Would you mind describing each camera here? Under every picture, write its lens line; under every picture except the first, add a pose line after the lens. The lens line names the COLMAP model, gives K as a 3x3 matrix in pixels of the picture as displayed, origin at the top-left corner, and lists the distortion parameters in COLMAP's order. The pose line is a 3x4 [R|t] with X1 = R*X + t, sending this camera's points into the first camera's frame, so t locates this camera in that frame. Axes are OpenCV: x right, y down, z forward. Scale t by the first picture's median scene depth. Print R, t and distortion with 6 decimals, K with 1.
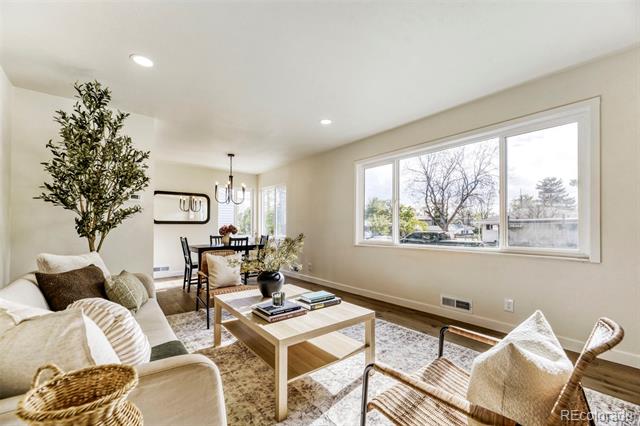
lens RADIAL K [[265.3, 0, 319.3], [0, 265.3, 224.5], [0, 0, 1]] dist [0.000420, 0.000012]
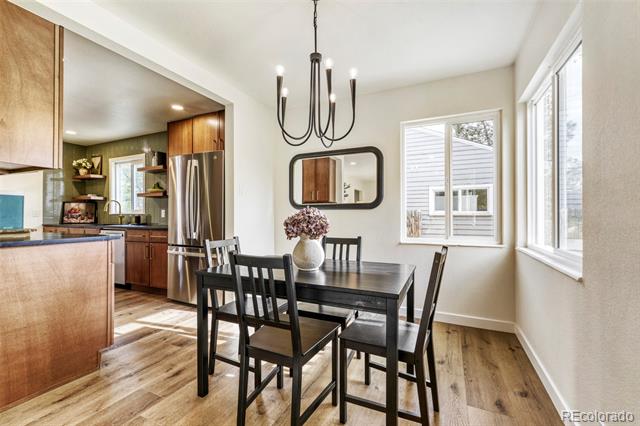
lens RADIAL K [[276.5, 0, 322.5], [0, 276.5, 214.1], [0, 0, 1]] dist [0.012131, -0.000152]
pose [[0.445847, -0.007804, -0.895075, -0.045675], [0.005277, 0.999968, -0.006090, 0.016805], [0.895093, -0.002008, 0.445874, 1.259420]]
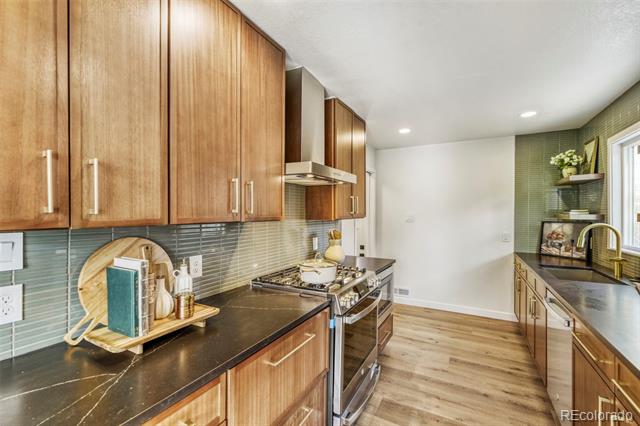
lens RADIAL K [[276.5, 0, 322.5], [0, 276.5, 214.1], [0, 0, 1]] dist [0.012131, -0.000152]
pose [[-0.923525, -0.004732, -0.383509, -0.884603], [-0.005926, 0.999981, 0.001932, -0.088827], [0.383492, 0.004057, -0.923535, 1.308977]]
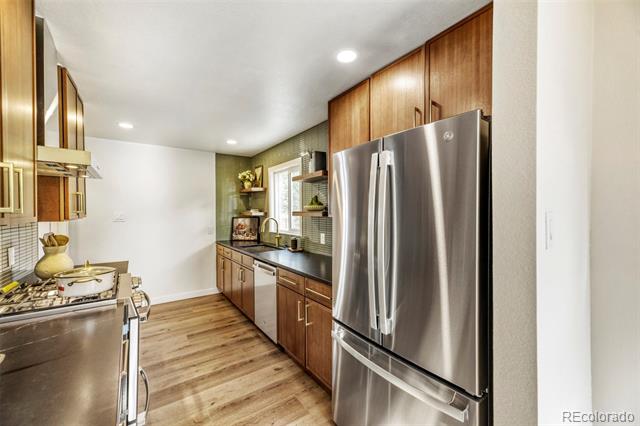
lens RADIAL K [[261.9, 0, 320.5], [0, 261.9, 216.5], [0, 0, 1]] dist [0.000345, -0.000010]
pose [[-0.058327, 0.013184, -0.998210, -0.684565], [0.006467, 0.999897, 0.012828, -0.084378], [0.998277, -0.005707, -0.058406, 1.214178]]
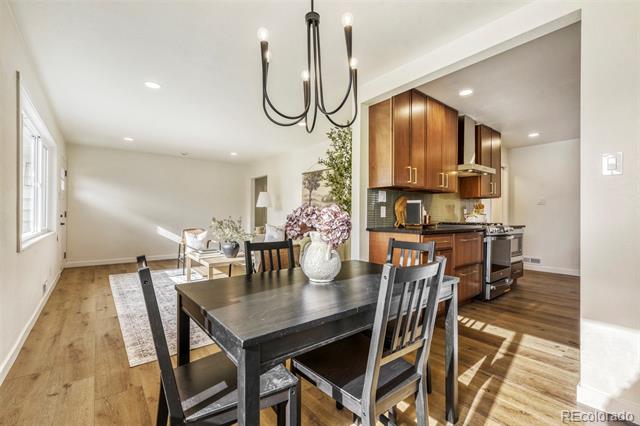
lens RADIAL K [[276.5, 0, 322.5], [0, 276.5, 214.1], [0, 0, 1]] dist [0.012131, -0.000152]
pose [[-0.999981, -0.006145, 0.000628, -0.503323], [-0.006149, 0.999958, -0.006793, 0.016771], [-0.000586, -0.006796, -0.999977, 1.867664]]
